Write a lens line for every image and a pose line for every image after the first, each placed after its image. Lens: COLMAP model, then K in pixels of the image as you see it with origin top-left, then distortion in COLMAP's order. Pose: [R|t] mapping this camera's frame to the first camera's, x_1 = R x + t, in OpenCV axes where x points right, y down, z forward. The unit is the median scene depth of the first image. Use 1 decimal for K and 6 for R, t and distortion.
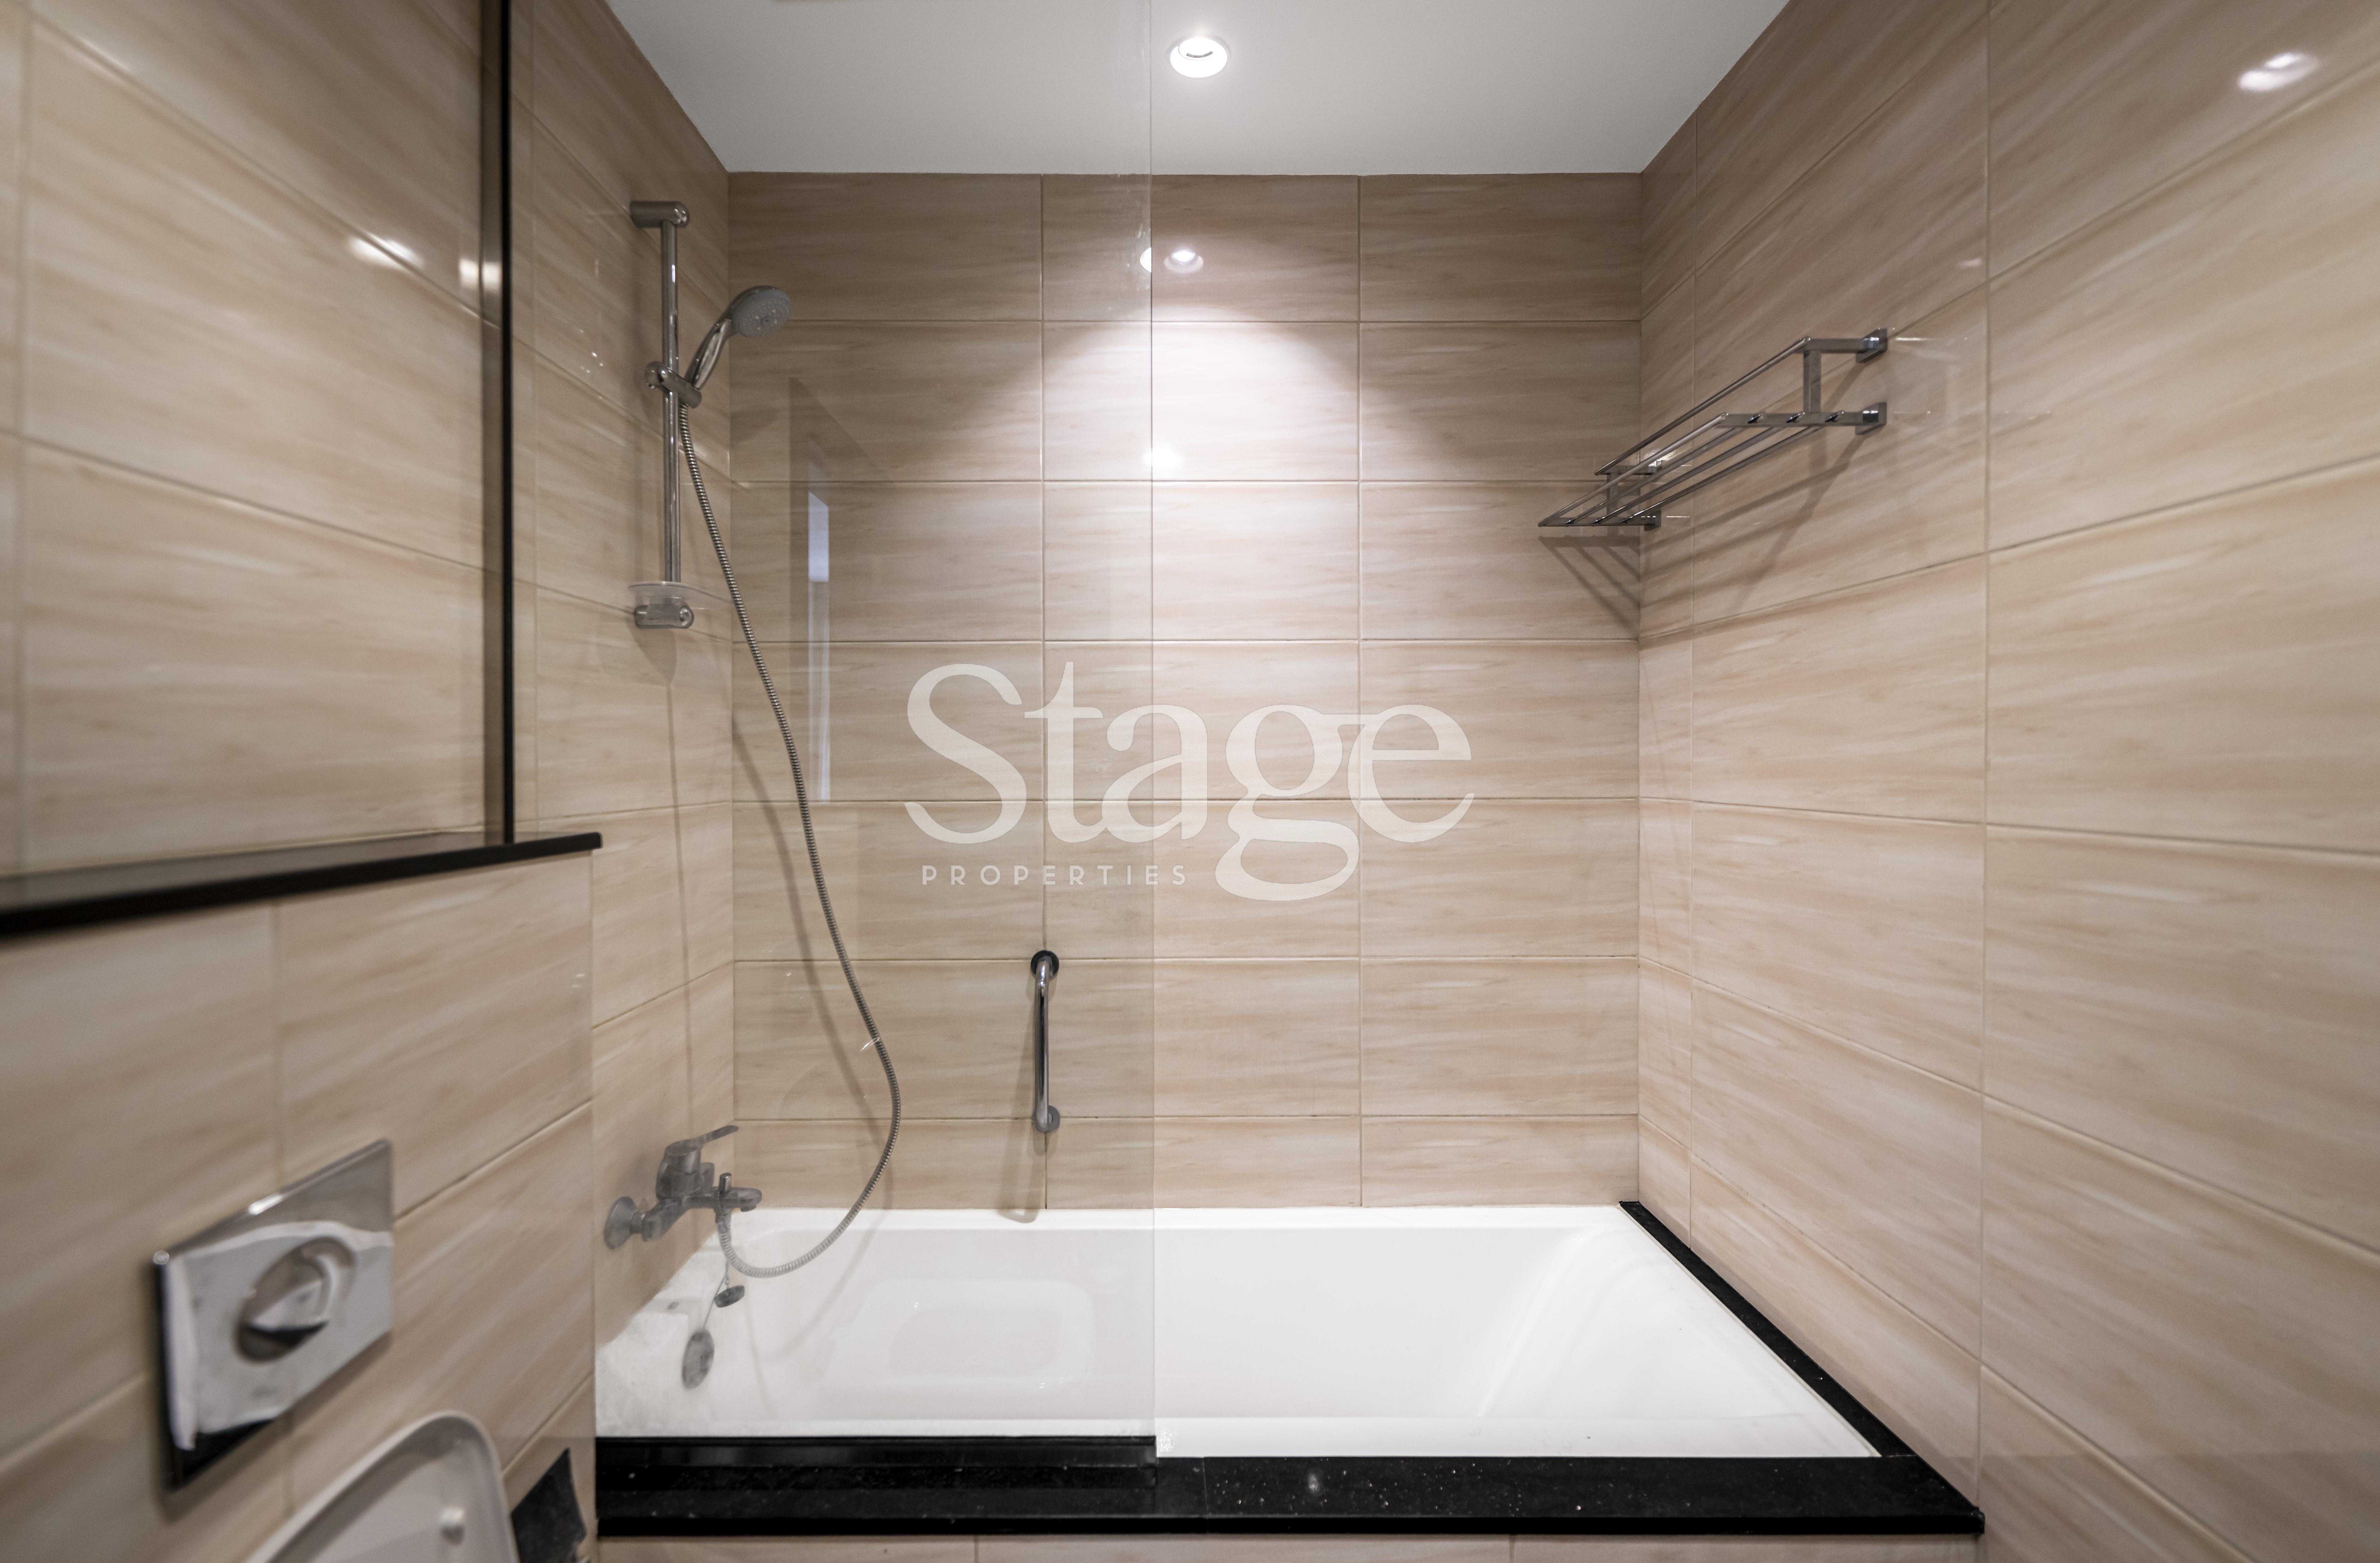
lens RADIAL K [[974.3, 0, 1206.4], [0, 974.3, 770.2], [0, 0, 1]] dist [0.017908, -0.010610]
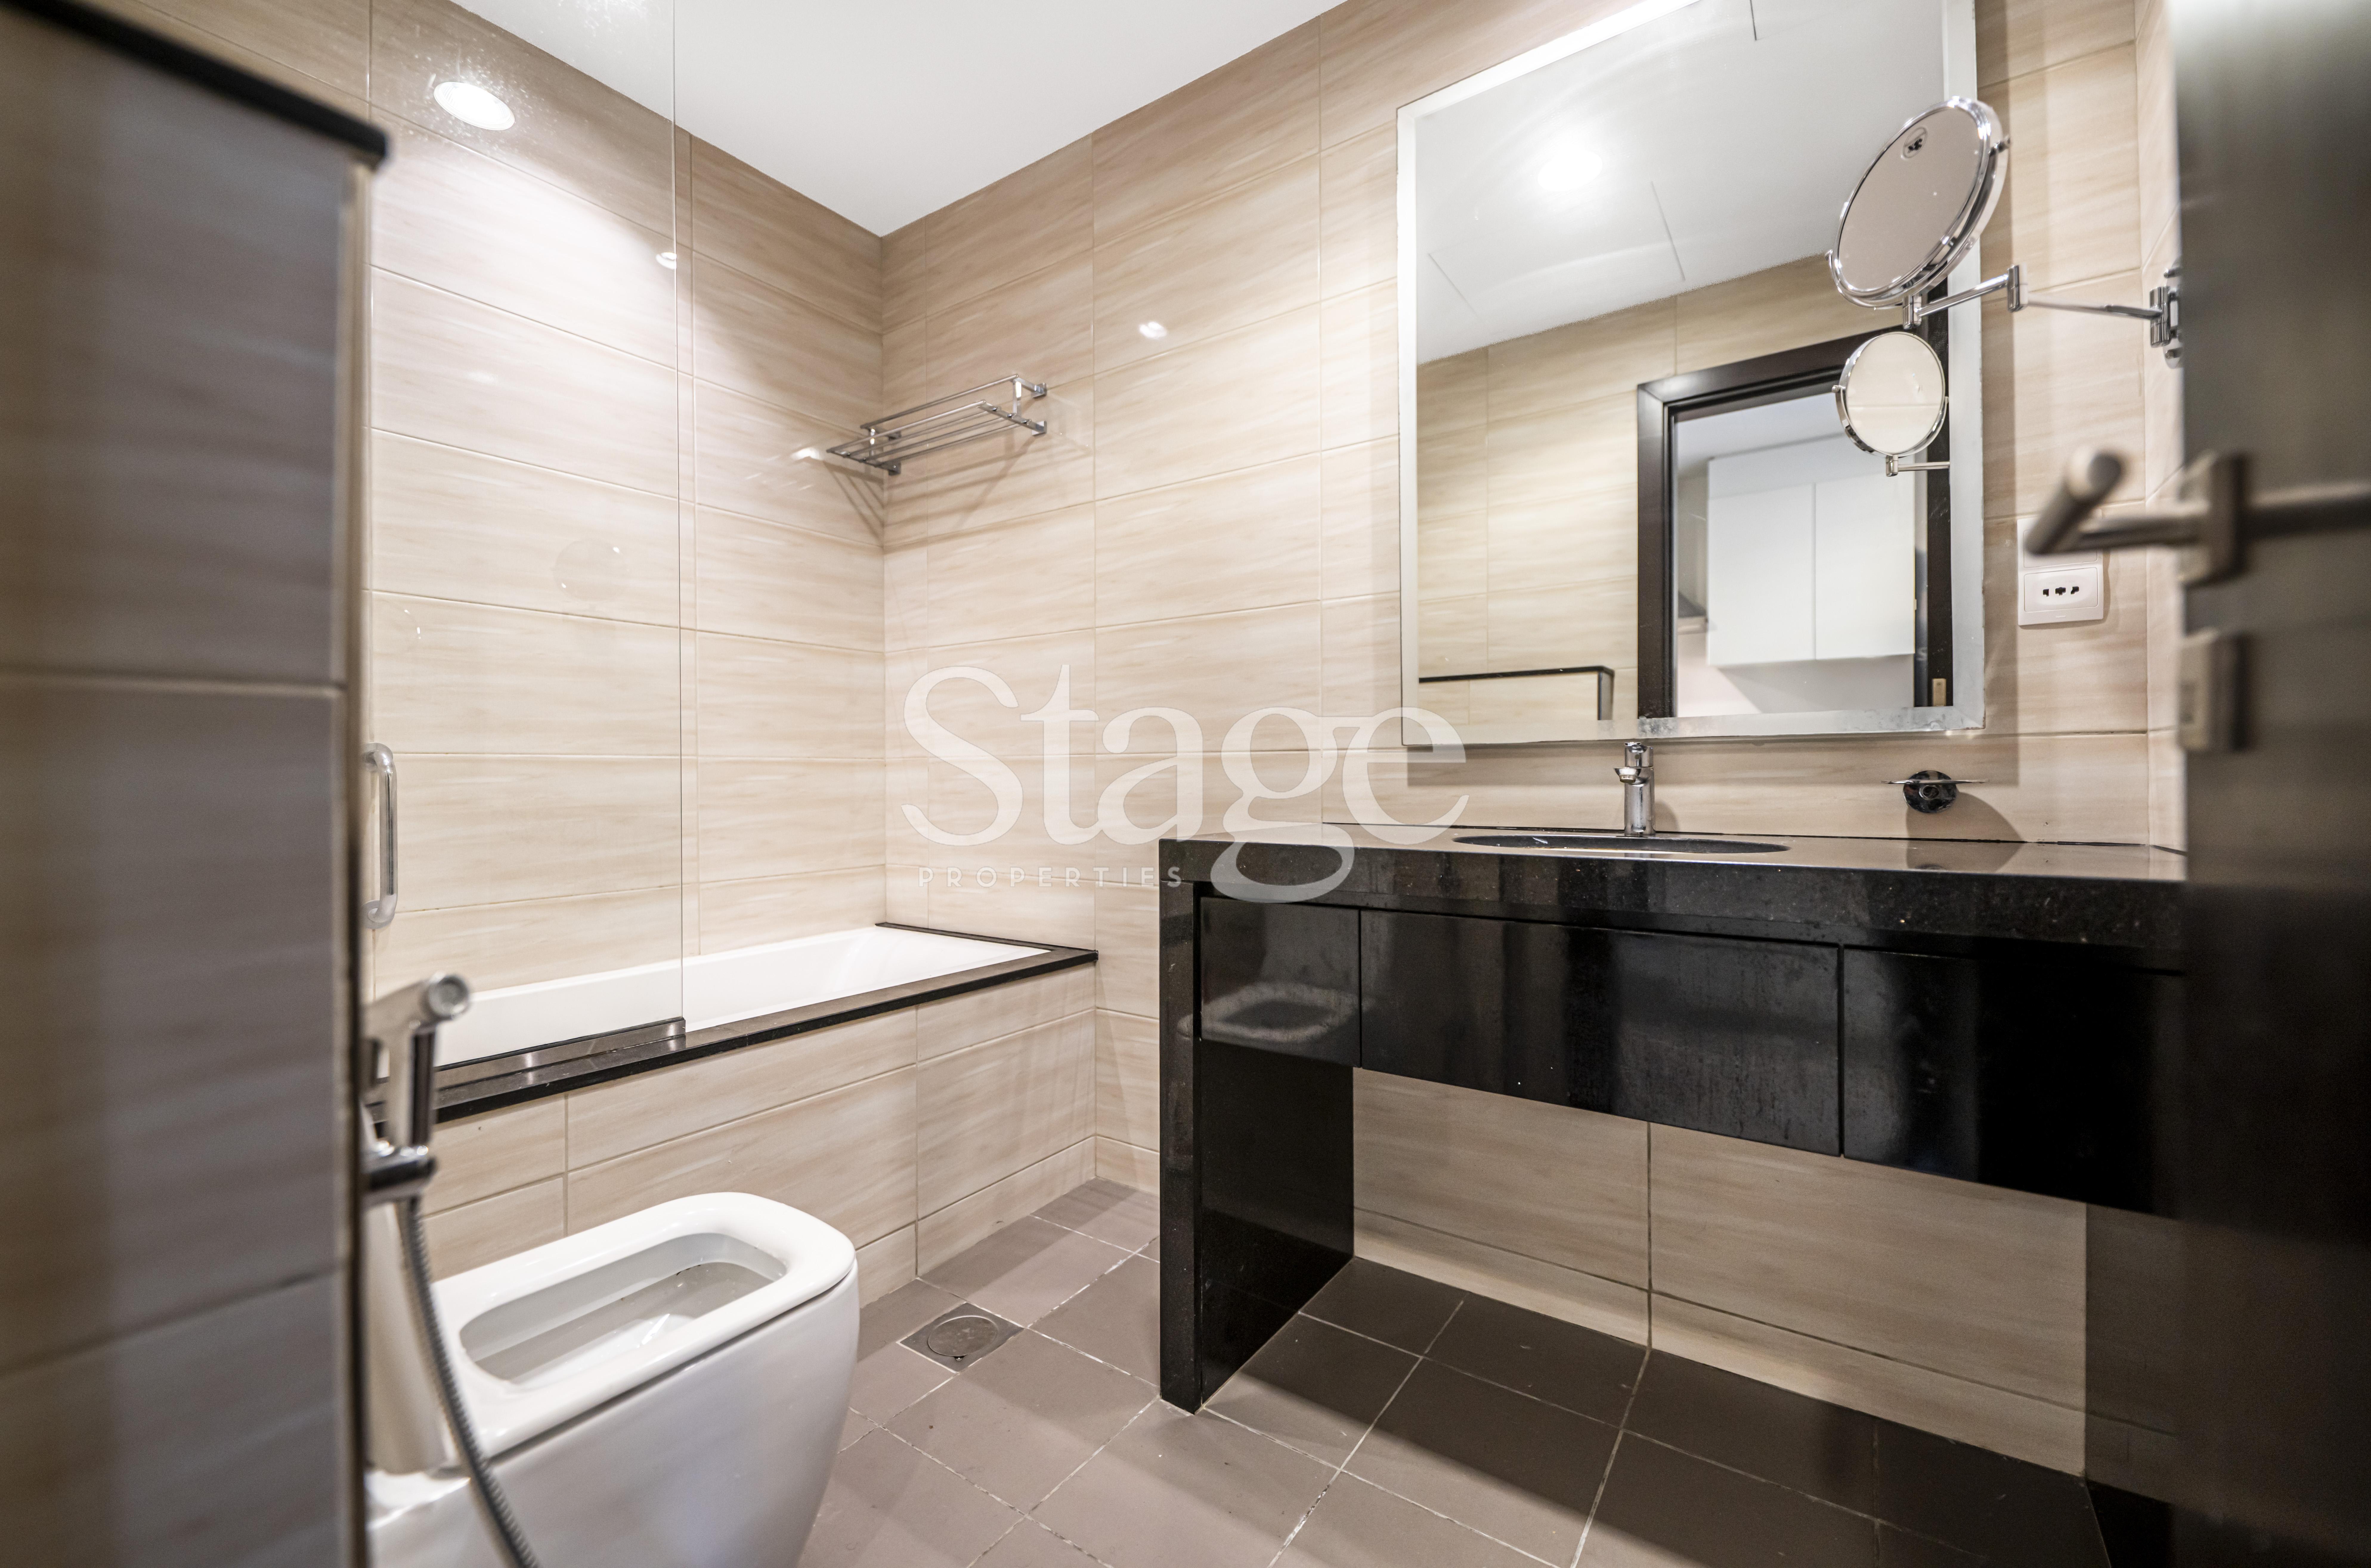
lens RADIAL K [[918.3, 0, 1153.8], [0, 918.3, 782.9], [0, 0, 1]] dist [0.026109, 0.000020]
pose [[0.607182, -0.006091, 0.794540, -0.446867], [0.015255, 0.999876, -0.003993, 0.247164], [-0.794417, 0.014545, 0.607199, -0.196635]]
